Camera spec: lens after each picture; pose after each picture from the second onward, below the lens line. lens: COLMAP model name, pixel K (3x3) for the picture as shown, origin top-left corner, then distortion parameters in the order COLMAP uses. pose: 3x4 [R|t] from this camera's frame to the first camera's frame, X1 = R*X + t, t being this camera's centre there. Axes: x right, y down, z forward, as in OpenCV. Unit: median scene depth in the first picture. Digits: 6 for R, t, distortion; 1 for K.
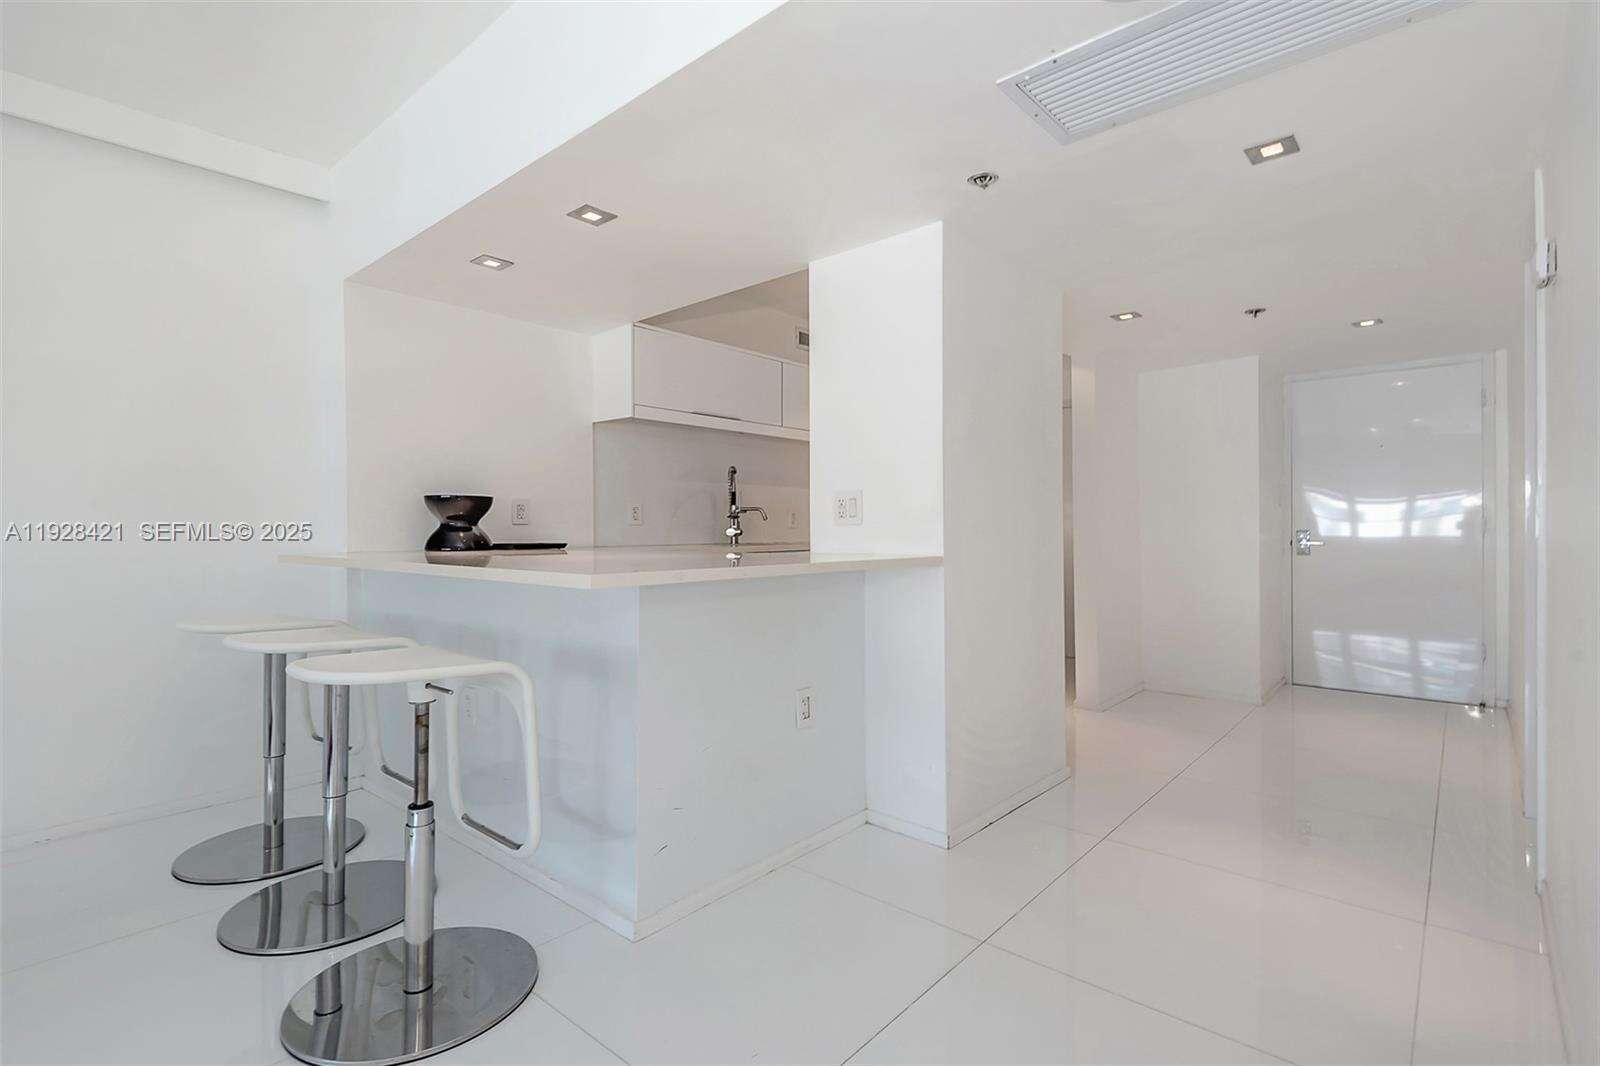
lens RADIAL K [[765.6, 0, 800.0], [0, 765.6, 533.0], [0, 0, 1]] dist [-0.001131, -0.001074]
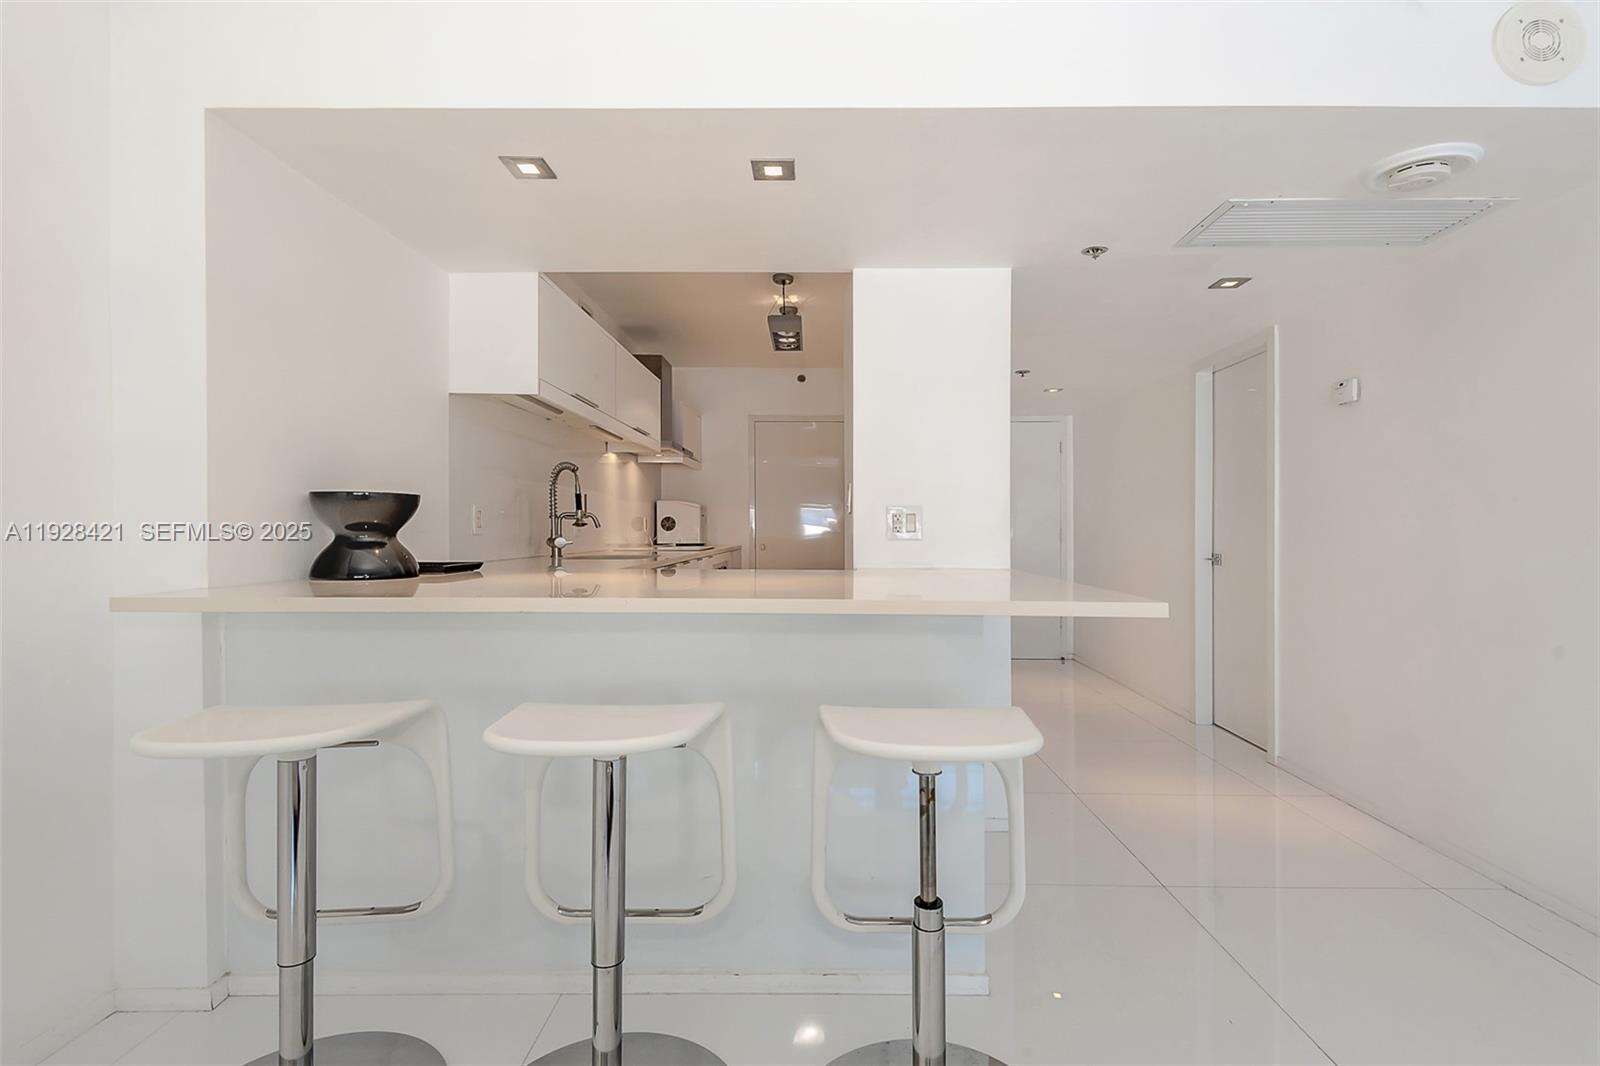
lens RADIAL K [[788.3, 0, 808.6], [0, 788.3, 527.4], [0, 0, 1]] dist [-0.008178, -0.001433]
pose [[0.750964, 0.007040, 0.660306, -0.604956], [-0.002309, 0.999965, -0.008035, -0.014480], [-0.660339, 0.004509, 0.750954, 0.254337]]
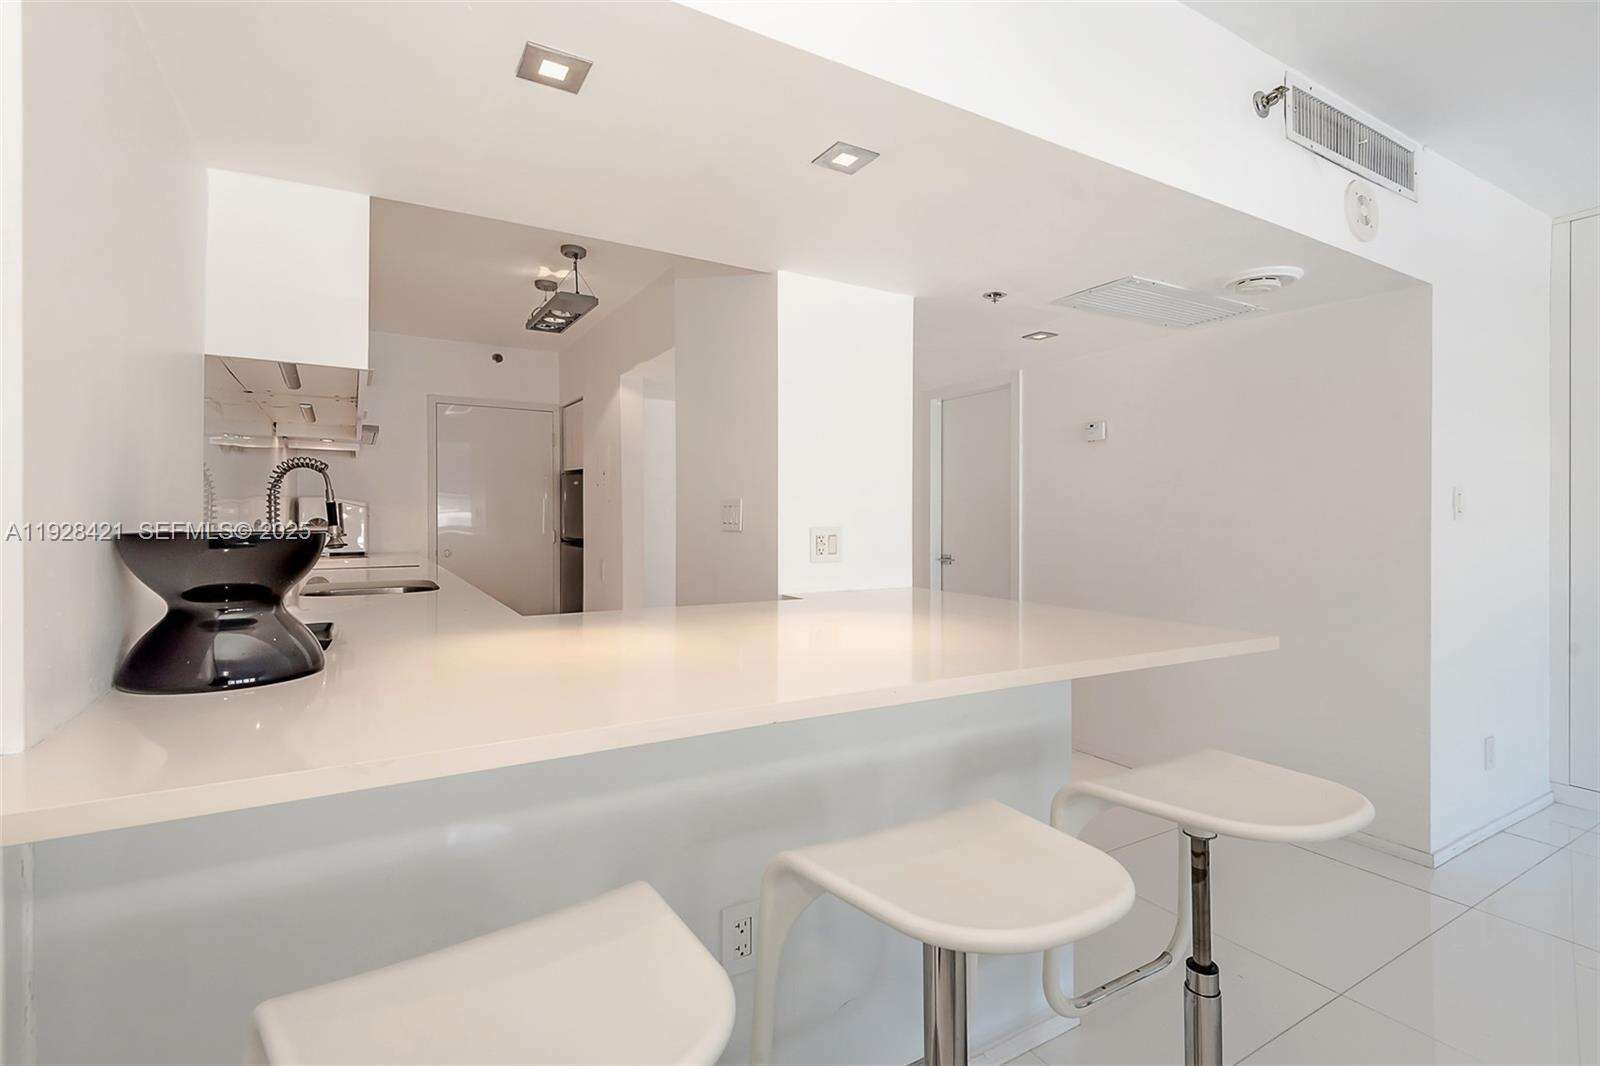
lens RADIAL K [[759.4, 0, 837.8], [0, 759.4, 512.4], [0, 0, 1]] dist [0.015866, -0.000504]
pose [[0.274733, 0.007967, 0.961488, -0.724521], [0.000094, 0.999965, -0.008313, -0.055064], [-0.961521, 0.002374, 0.274723, 0.607769]]
